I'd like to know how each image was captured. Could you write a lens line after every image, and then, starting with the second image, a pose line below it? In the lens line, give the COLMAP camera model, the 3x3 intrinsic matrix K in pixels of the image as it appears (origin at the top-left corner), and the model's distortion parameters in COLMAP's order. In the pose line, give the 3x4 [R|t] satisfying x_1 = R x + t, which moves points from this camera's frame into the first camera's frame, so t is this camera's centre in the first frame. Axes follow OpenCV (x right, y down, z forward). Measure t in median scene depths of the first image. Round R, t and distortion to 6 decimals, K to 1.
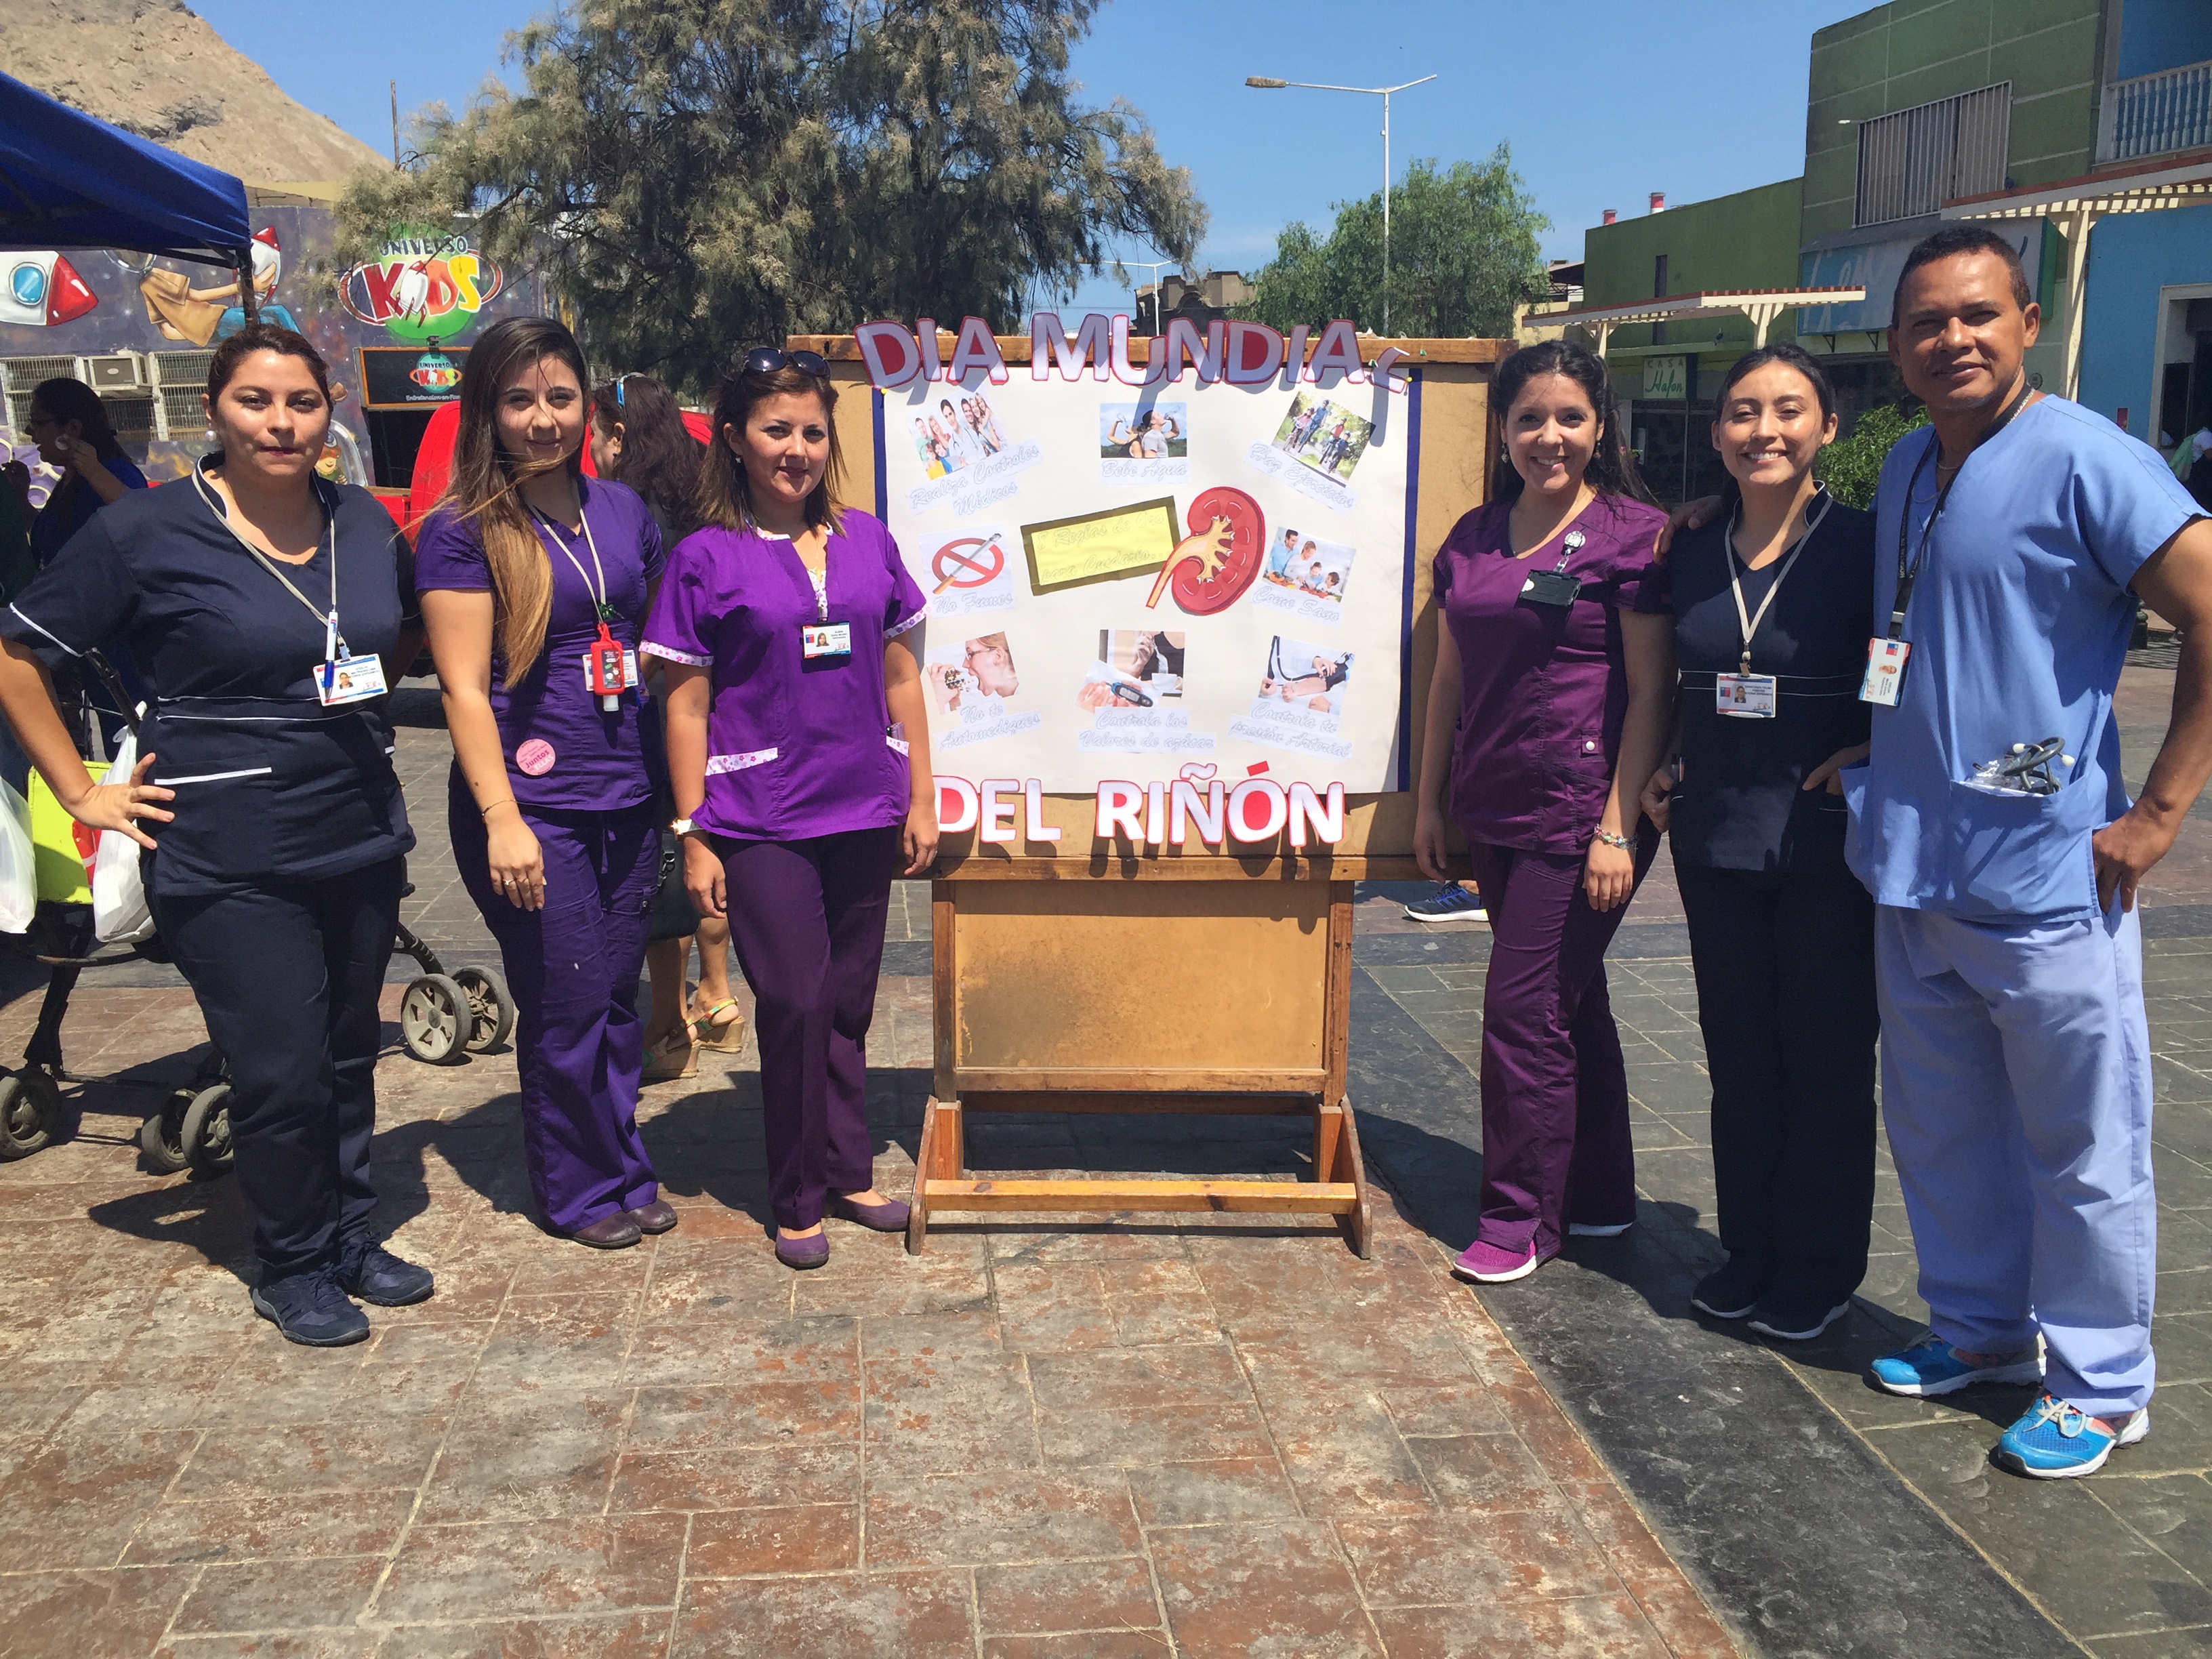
lens RADIAL K [[1824.4, 0, 1109.5], [0, 1824.4, 813.6], [0, 0, 1]] dist [0.071383, -0.084865]
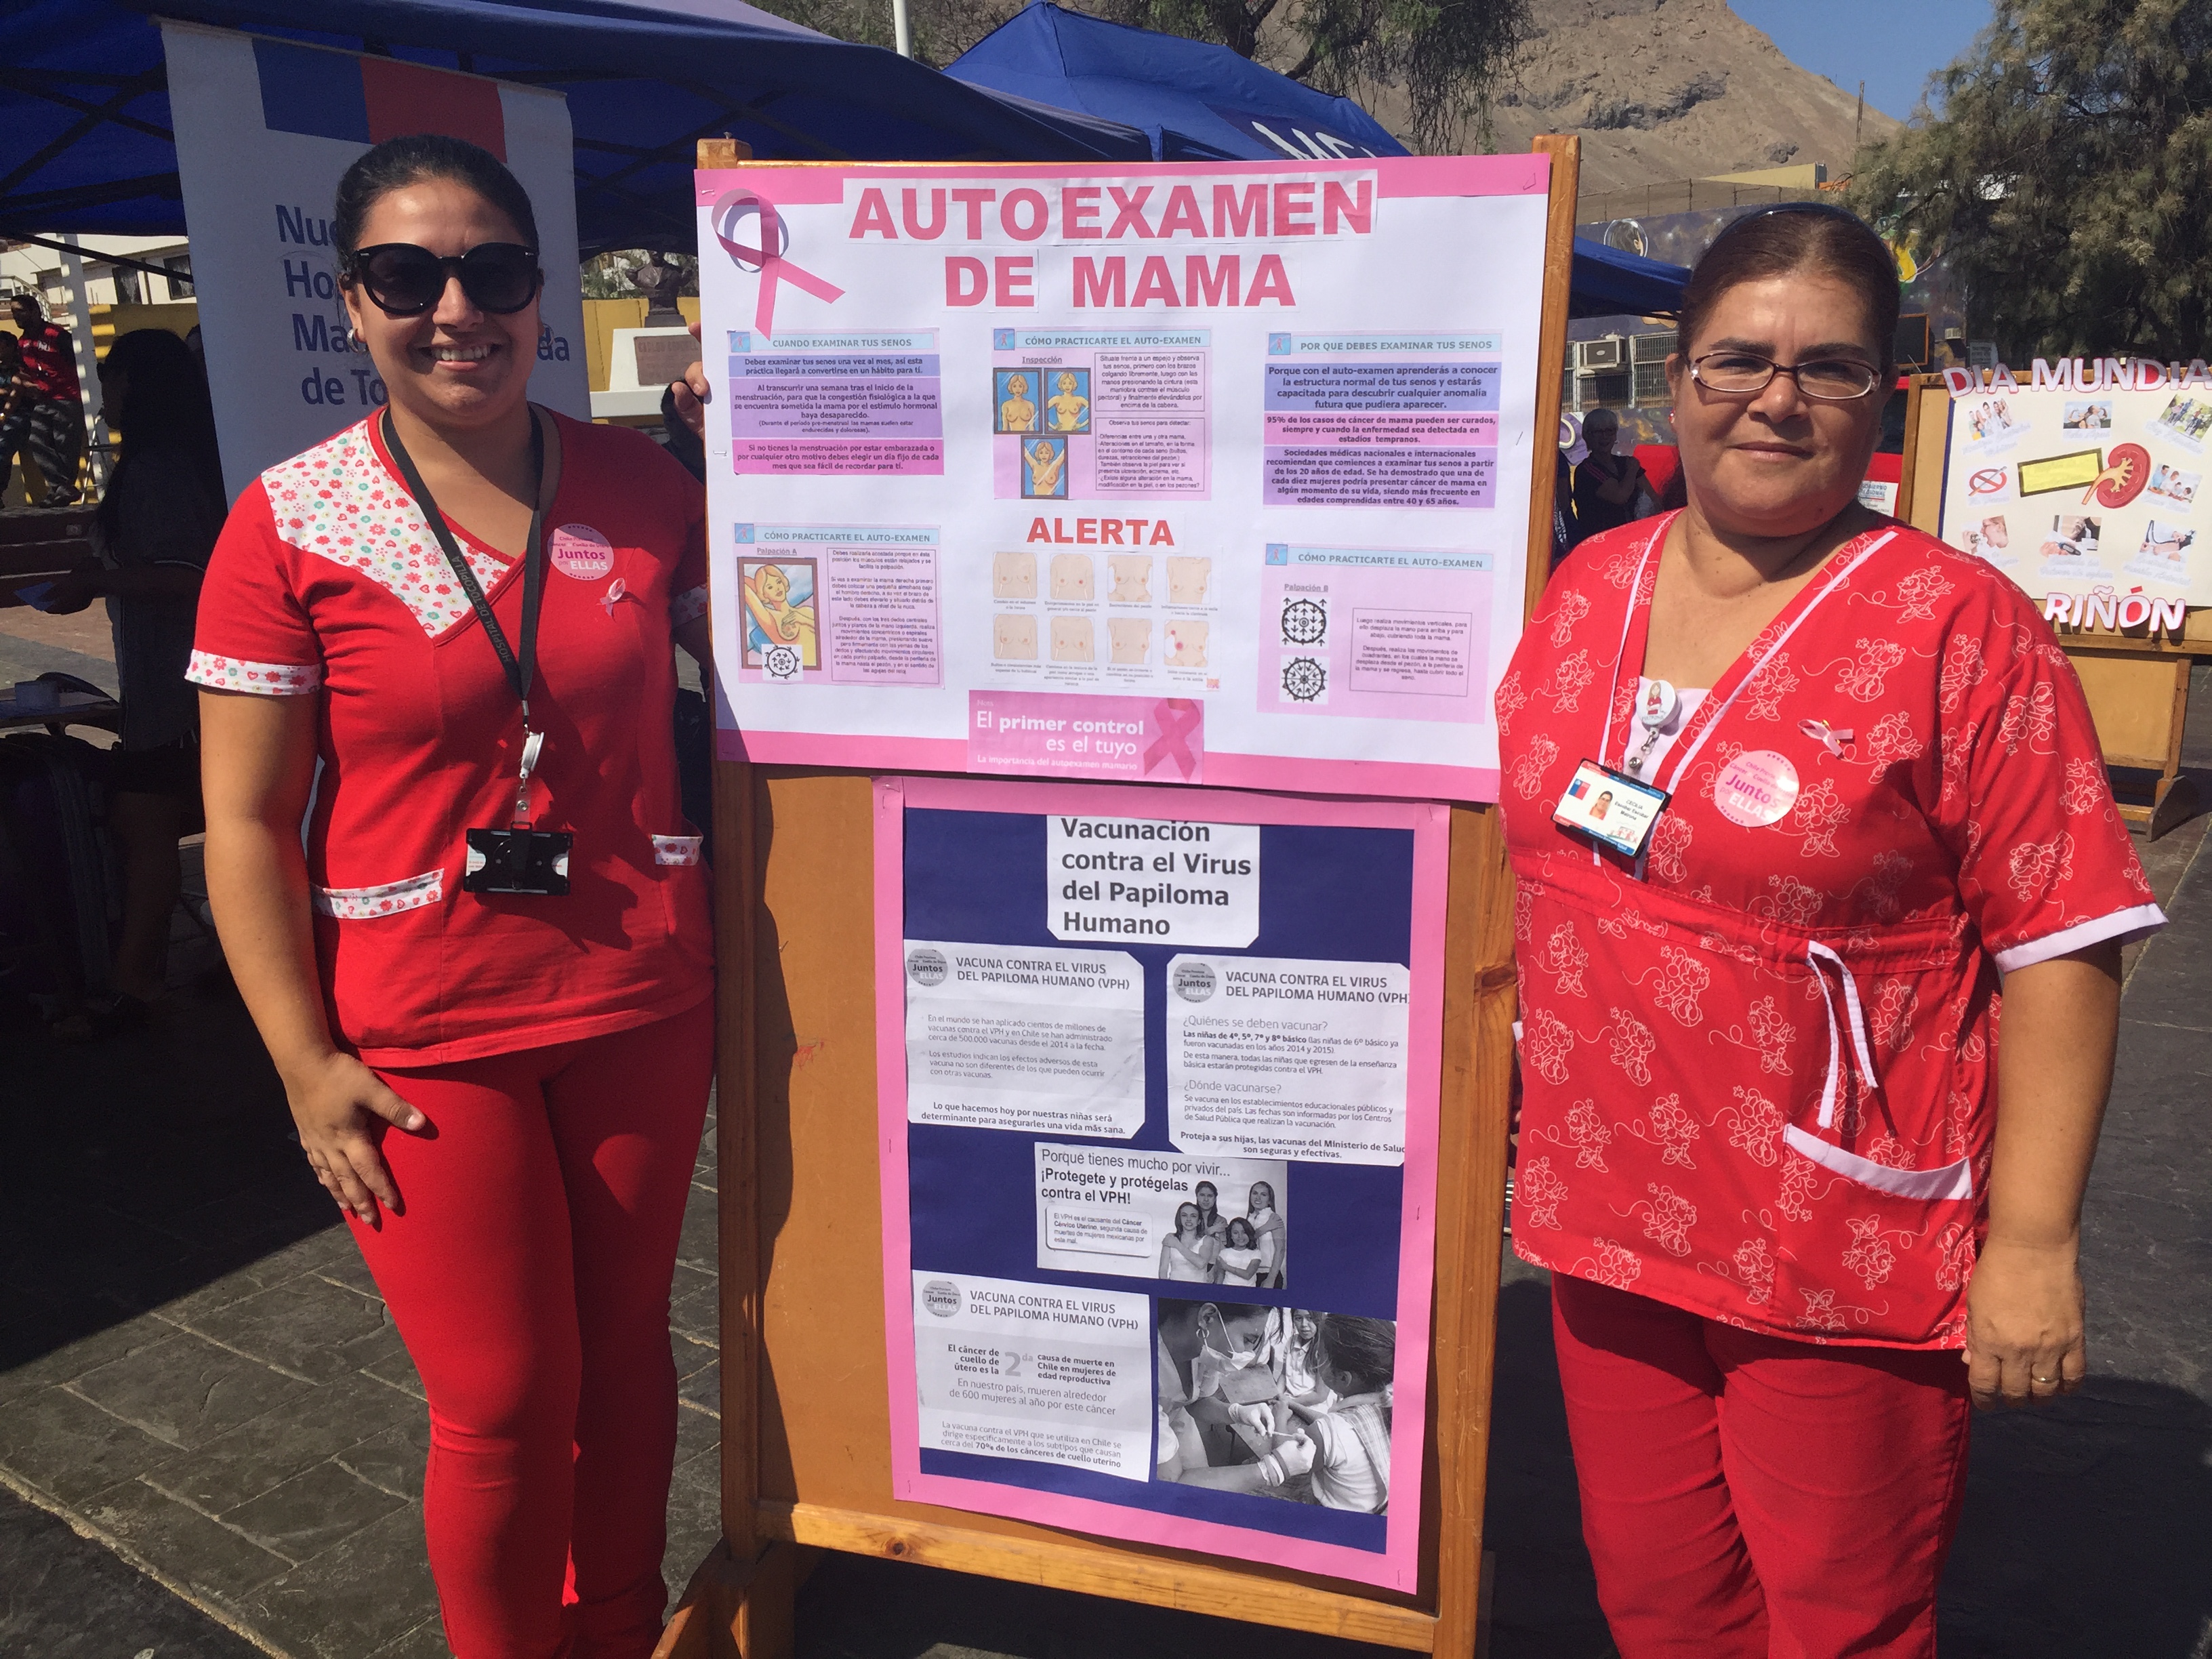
lens RADIAL K [[1824.4, 0, 1109.5], [0, 1824.4, 813.6], [0, 0, 1]] dist [0.071383, -0.084865]
pose [[0.742672, 0.129950, -0.656925, 0.595212], [-0.113756, 0.991215, 0.067473, 0.202780], [0.659922, 0.024619, 0.750930, -1.185820]]
